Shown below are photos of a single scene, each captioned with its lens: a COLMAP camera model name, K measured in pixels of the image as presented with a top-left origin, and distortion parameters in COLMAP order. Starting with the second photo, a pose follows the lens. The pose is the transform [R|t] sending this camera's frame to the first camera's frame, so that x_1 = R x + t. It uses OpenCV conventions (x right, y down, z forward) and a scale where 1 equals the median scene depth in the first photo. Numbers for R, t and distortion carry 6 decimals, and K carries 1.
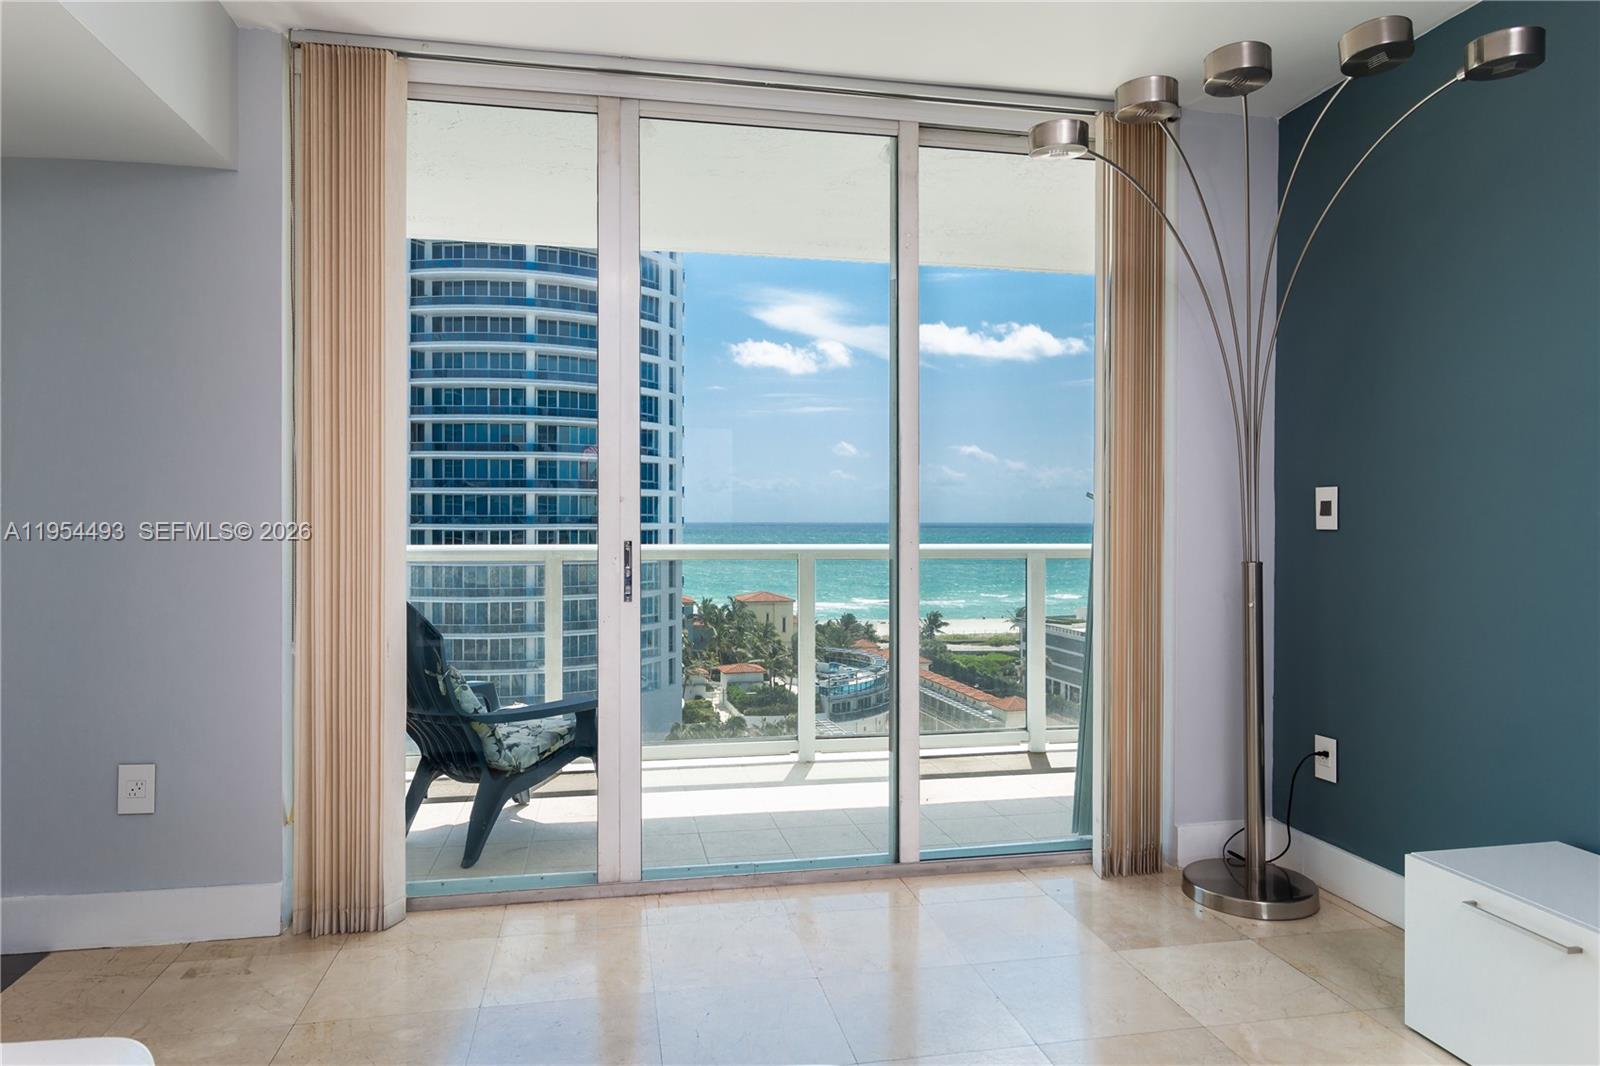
lens RADIAL K [[1020.2, 0, 800.0], [0, 1020.2, 533.0], [0, 0, 1]] dist [-0.001122, -0.000488]
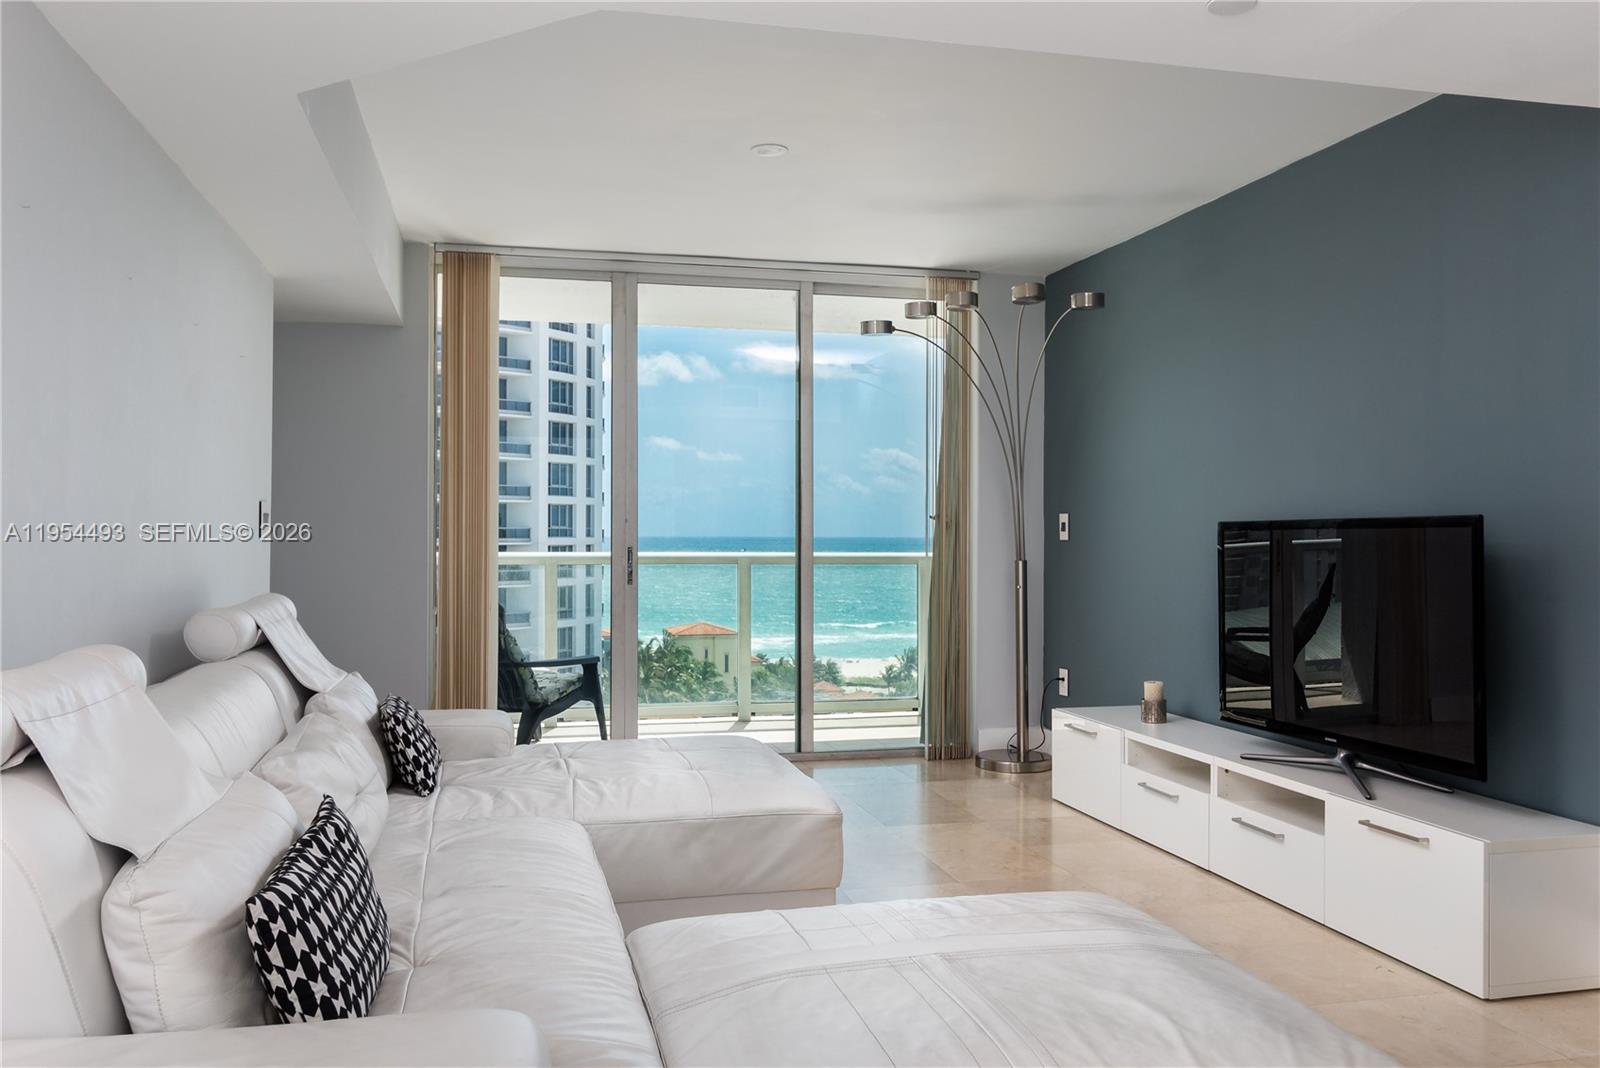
lens RADIAL K [[1317.7, 0, 800.0], [0, 1317.7, 534.0], [0, 0, 1]] dist [-0.229399, -0.000206]
pose [[0.999202, 0.001599, 0.039921, 0.013577], [-0.001087, 0.999917, -0.012853, 0.012039], [-0.039938, 0.012799, 0.999120, -0.900011]]
